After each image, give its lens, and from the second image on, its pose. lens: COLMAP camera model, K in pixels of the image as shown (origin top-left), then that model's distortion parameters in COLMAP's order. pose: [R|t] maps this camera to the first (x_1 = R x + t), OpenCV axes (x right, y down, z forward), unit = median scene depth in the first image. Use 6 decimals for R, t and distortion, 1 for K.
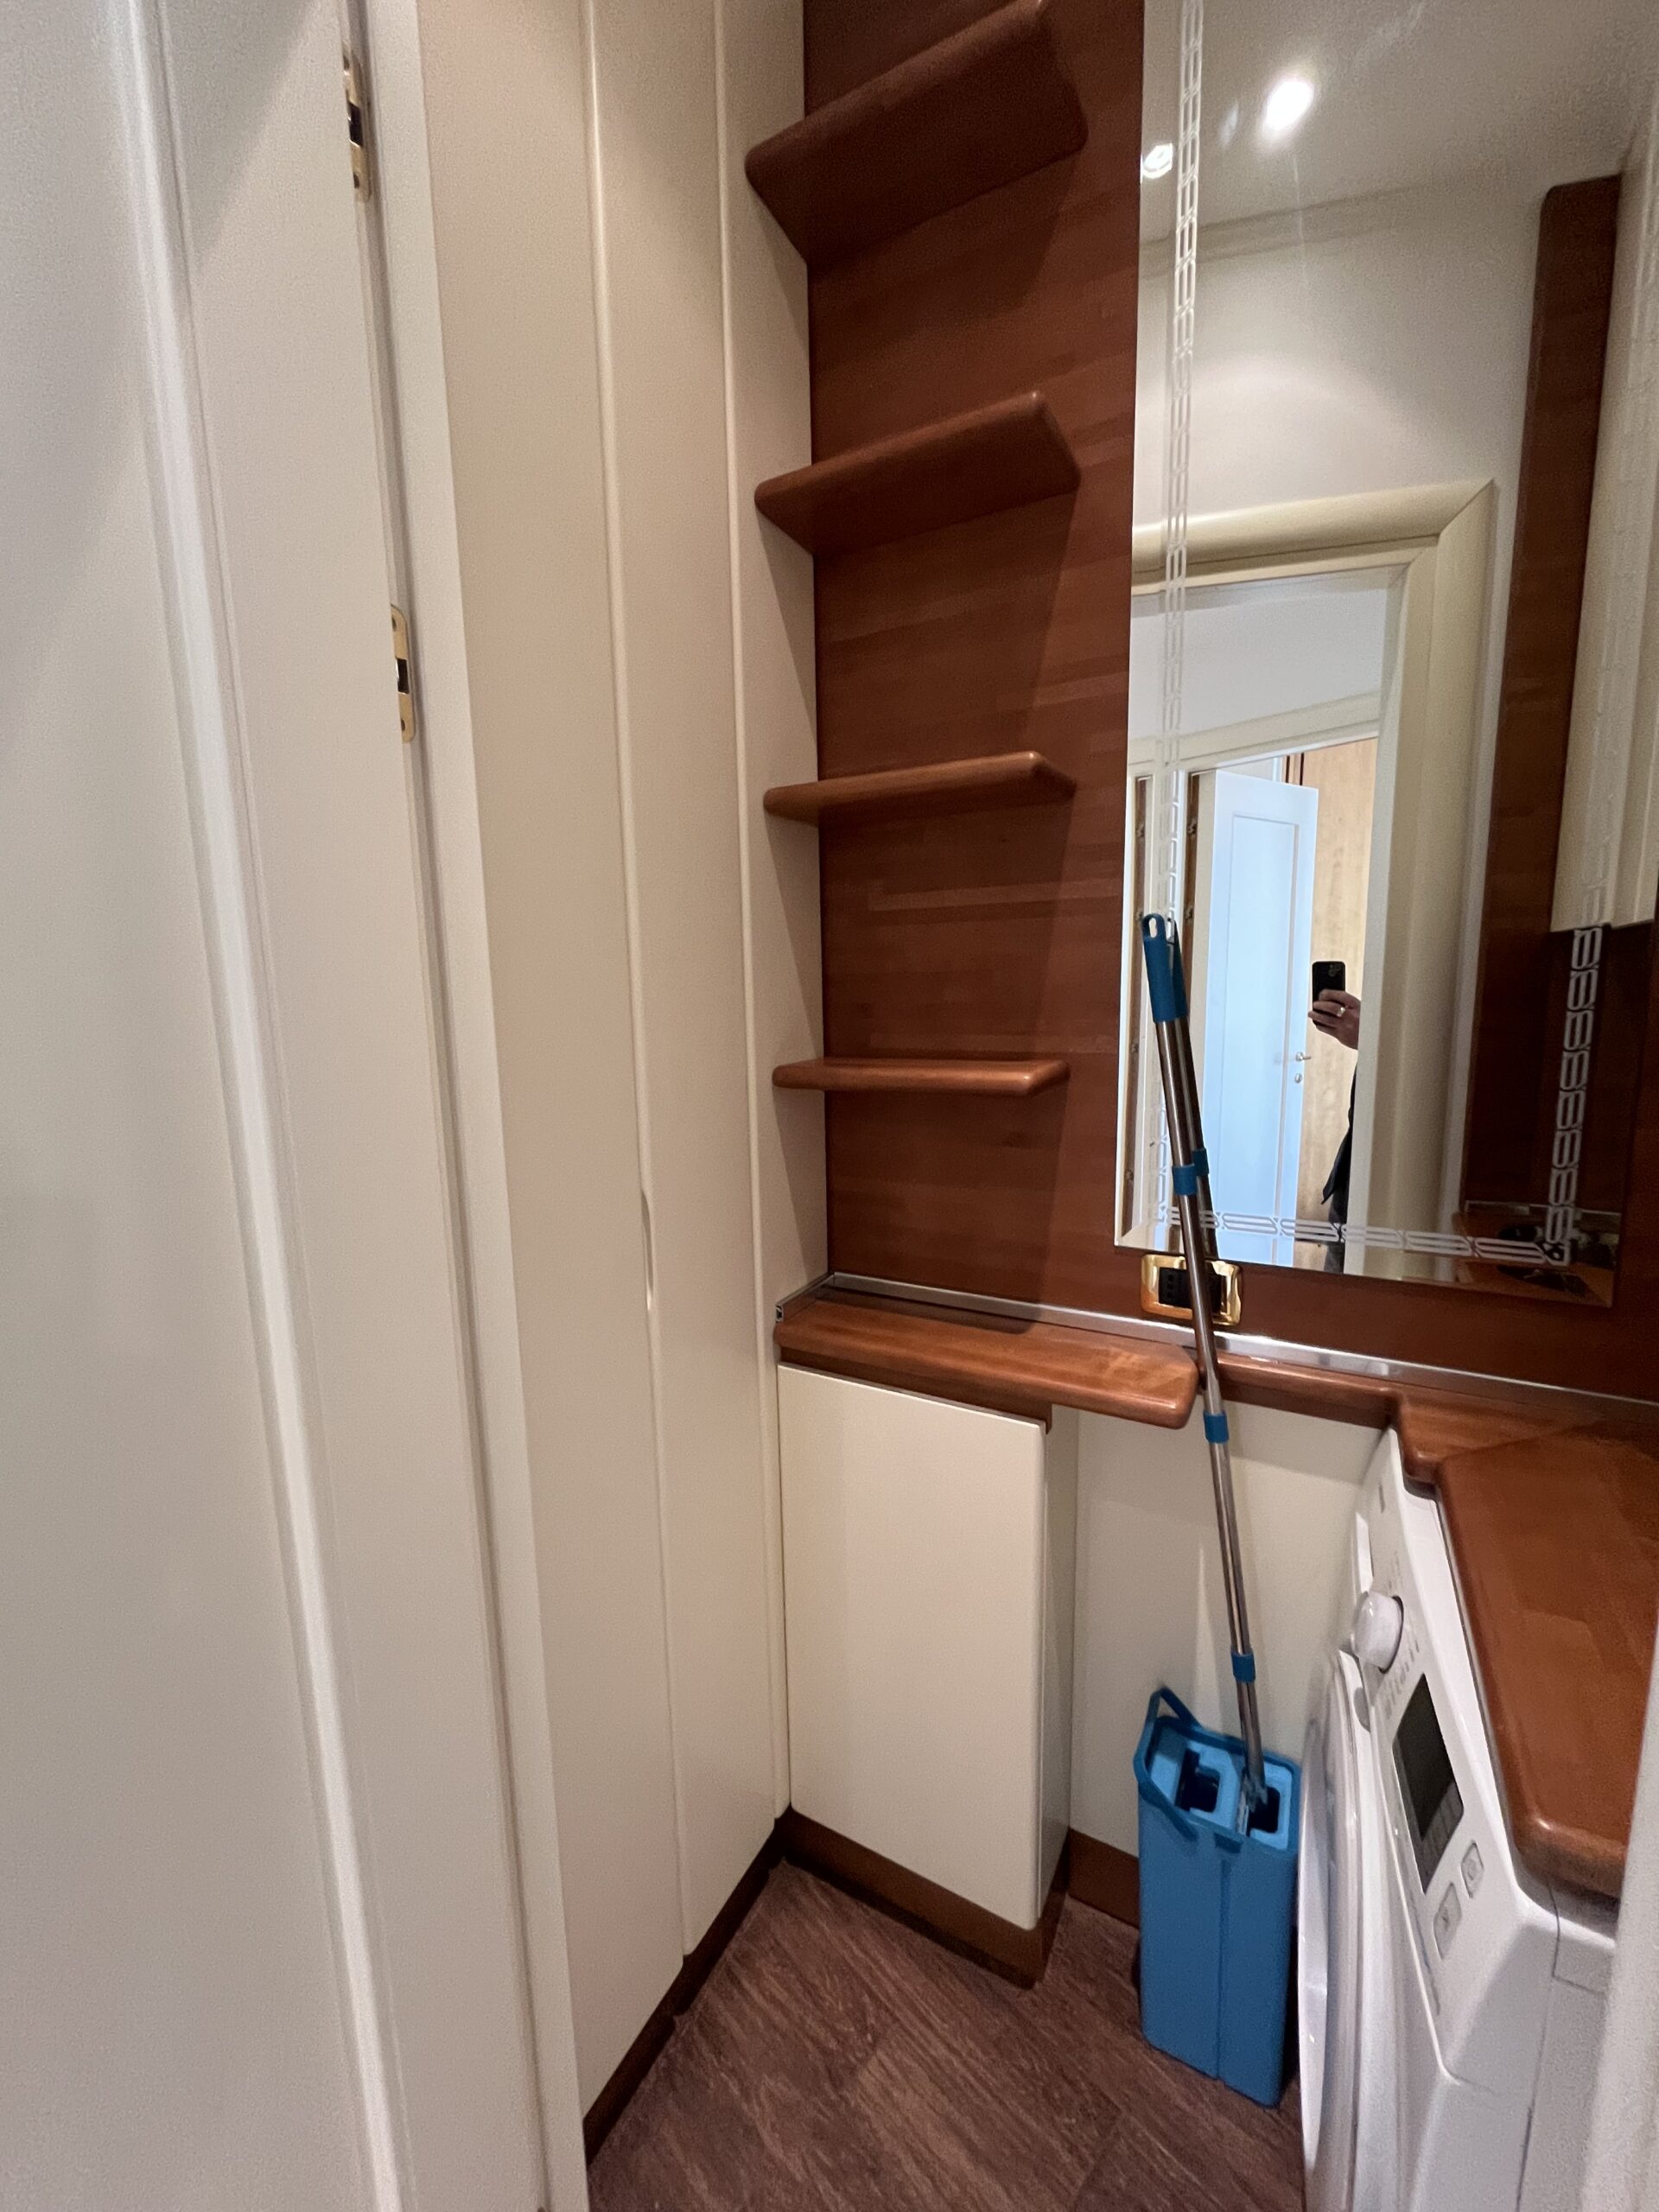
lens RADIAL K [[890.0, 0, 826.4], [0, 890.0, 1108.1], [0, 0, 1]] dist [-0.003215, -0.000460]
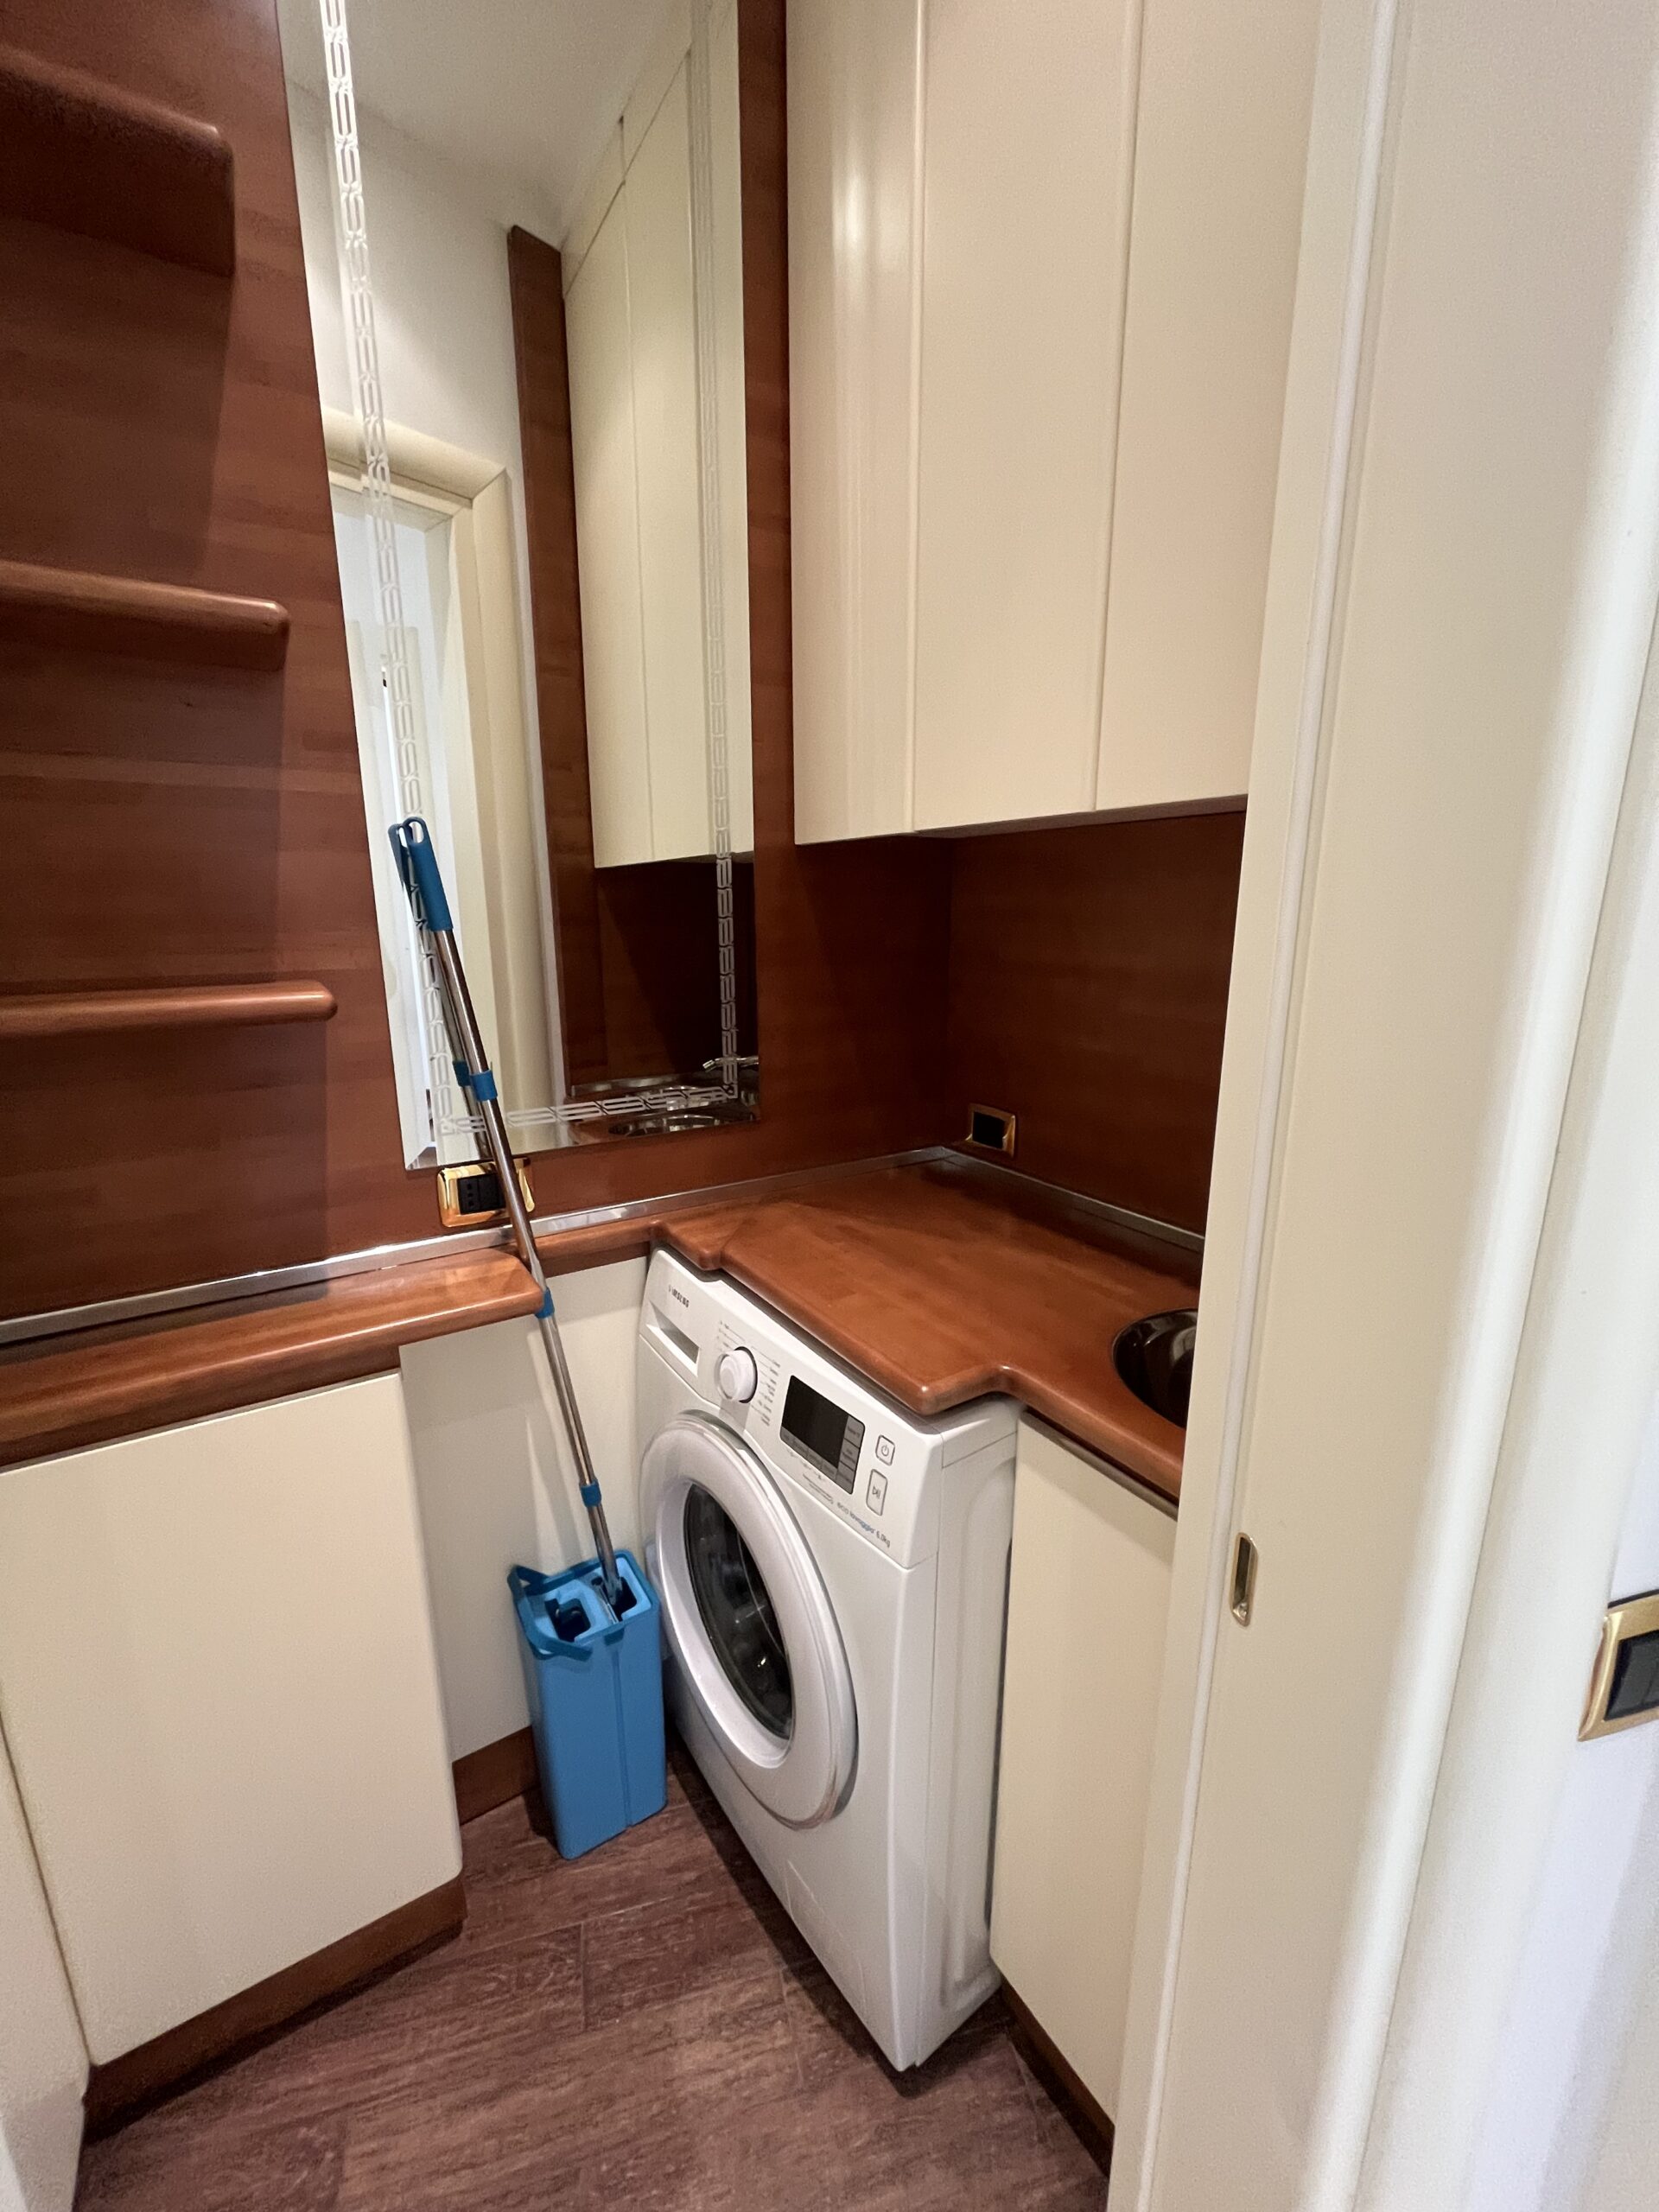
lens RADIAL K [[890.0, 0, 826.4], [0, 890.0, 1108.1], [0, 0, 1]] dist [-0.003215, -0.000460]
pose [[0.471908, -0.176696, 0.863760, -0.290739], [0.121250, 0.983409, 0.134928, 0.014409], [-0.873270, 0.041057, 0.485503, 0.145024]]
